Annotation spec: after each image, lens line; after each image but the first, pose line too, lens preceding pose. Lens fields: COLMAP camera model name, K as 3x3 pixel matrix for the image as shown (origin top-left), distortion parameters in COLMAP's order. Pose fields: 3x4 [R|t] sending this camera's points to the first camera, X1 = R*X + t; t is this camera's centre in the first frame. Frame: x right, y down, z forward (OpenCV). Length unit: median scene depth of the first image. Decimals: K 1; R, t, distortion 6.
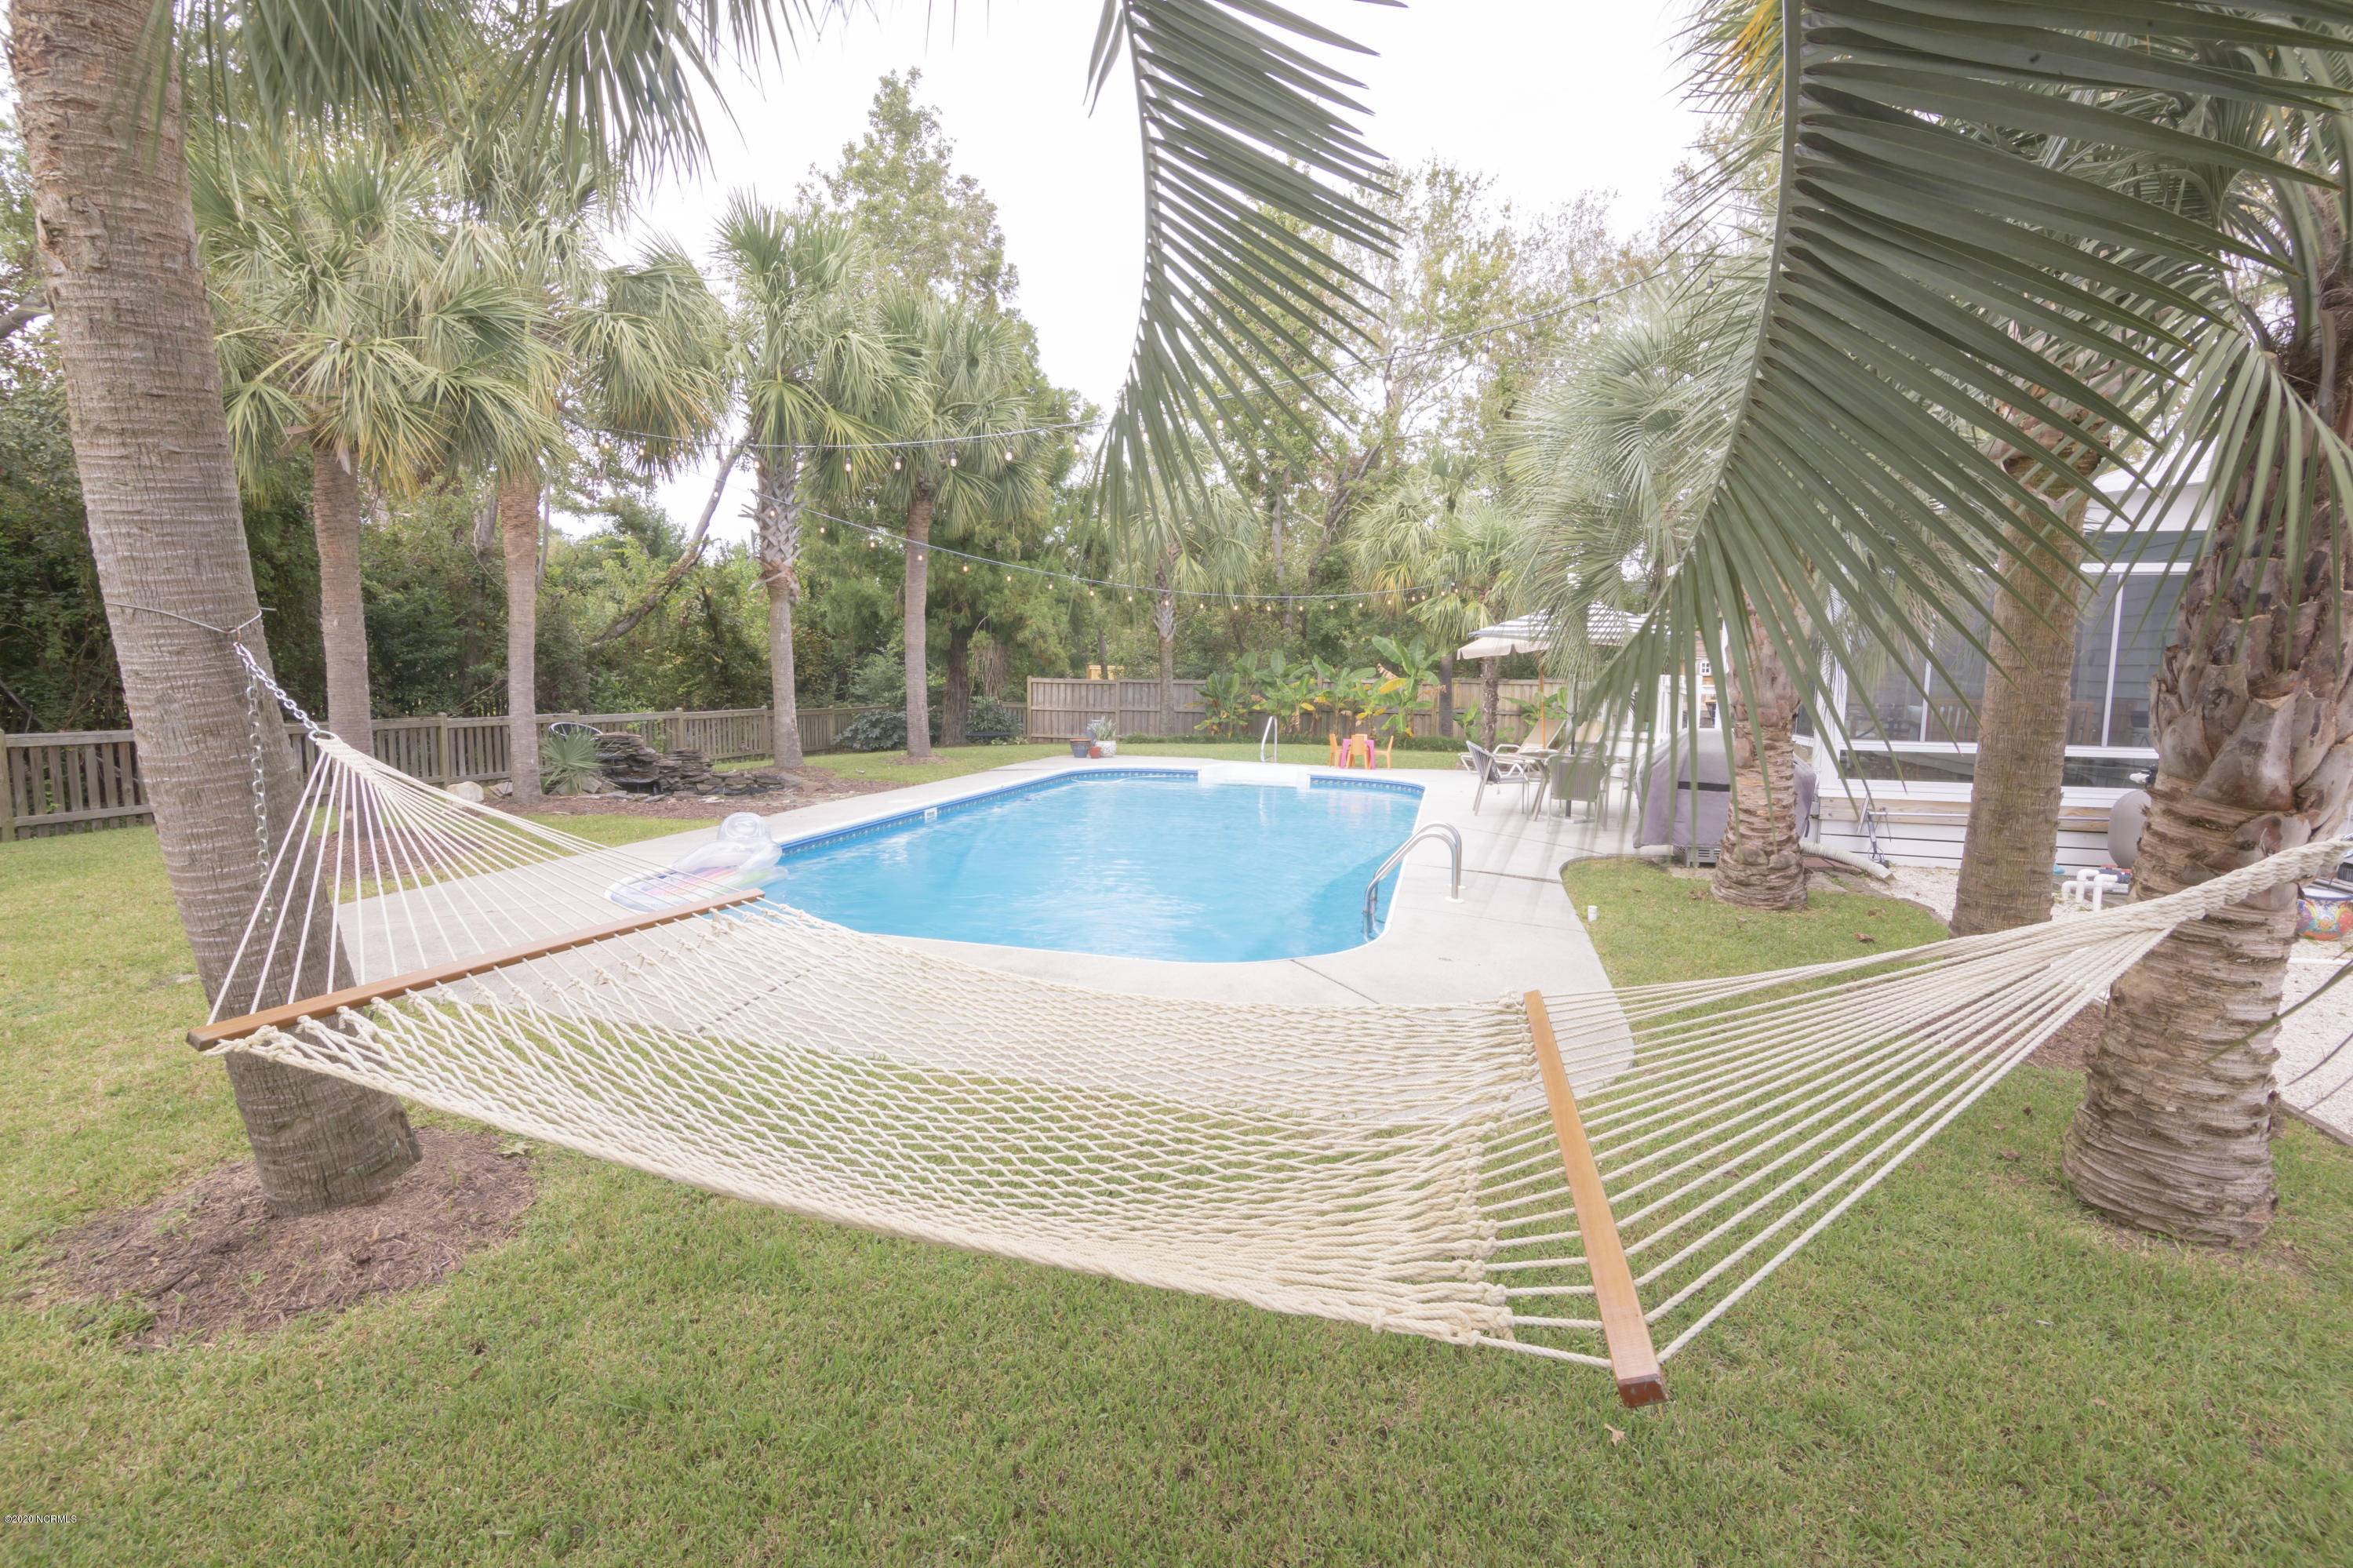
lens RADIAL K [[1046.6, 0, 1176.5], [0, 1046.6, 784.0], [0, 0, 1]] dist [0.001877, -0.000067]
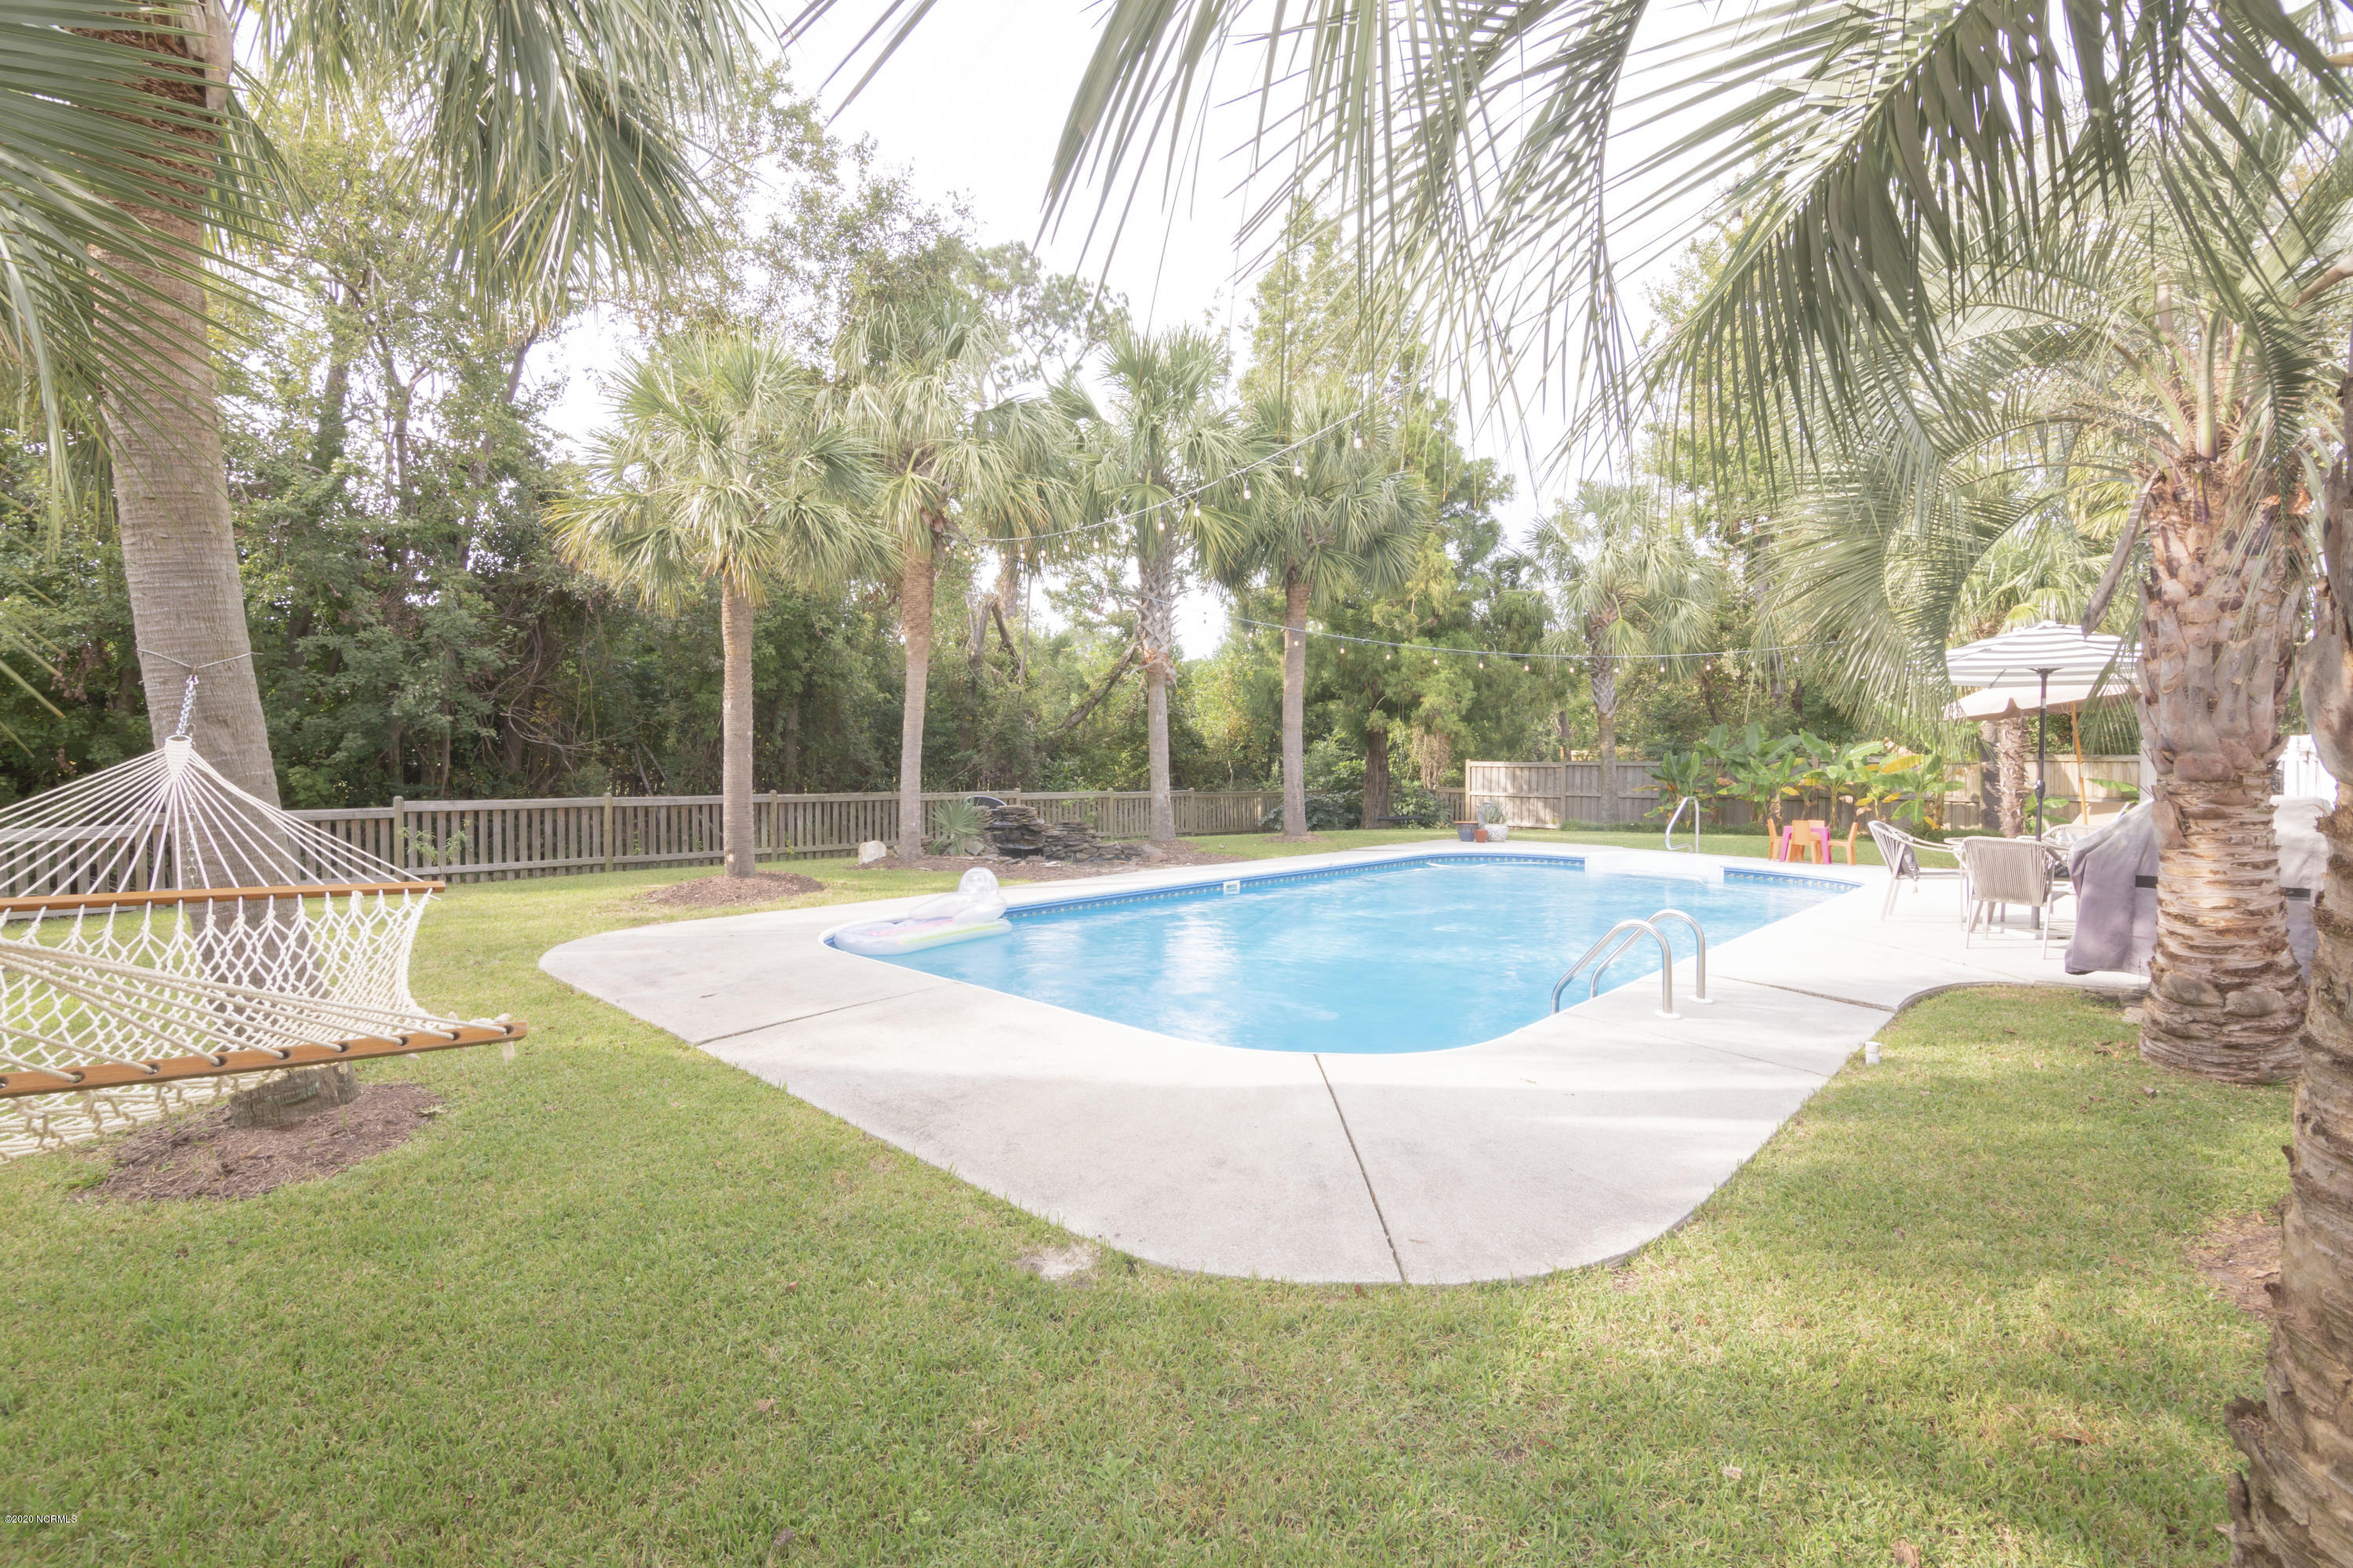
lens RADIAL K [[1046.6, 0, 1176.5], [0, 1046.6, 784.0], [0, 0, 1]] dist [0.001877, -0.000067]
pose [[0.880183, -0.000893, -0.474633, 0.131964], [-0.041614, 0.996002, -0.079047, 0.008824], [0.472806, 0.089327, 0.876627, 0.067530]]
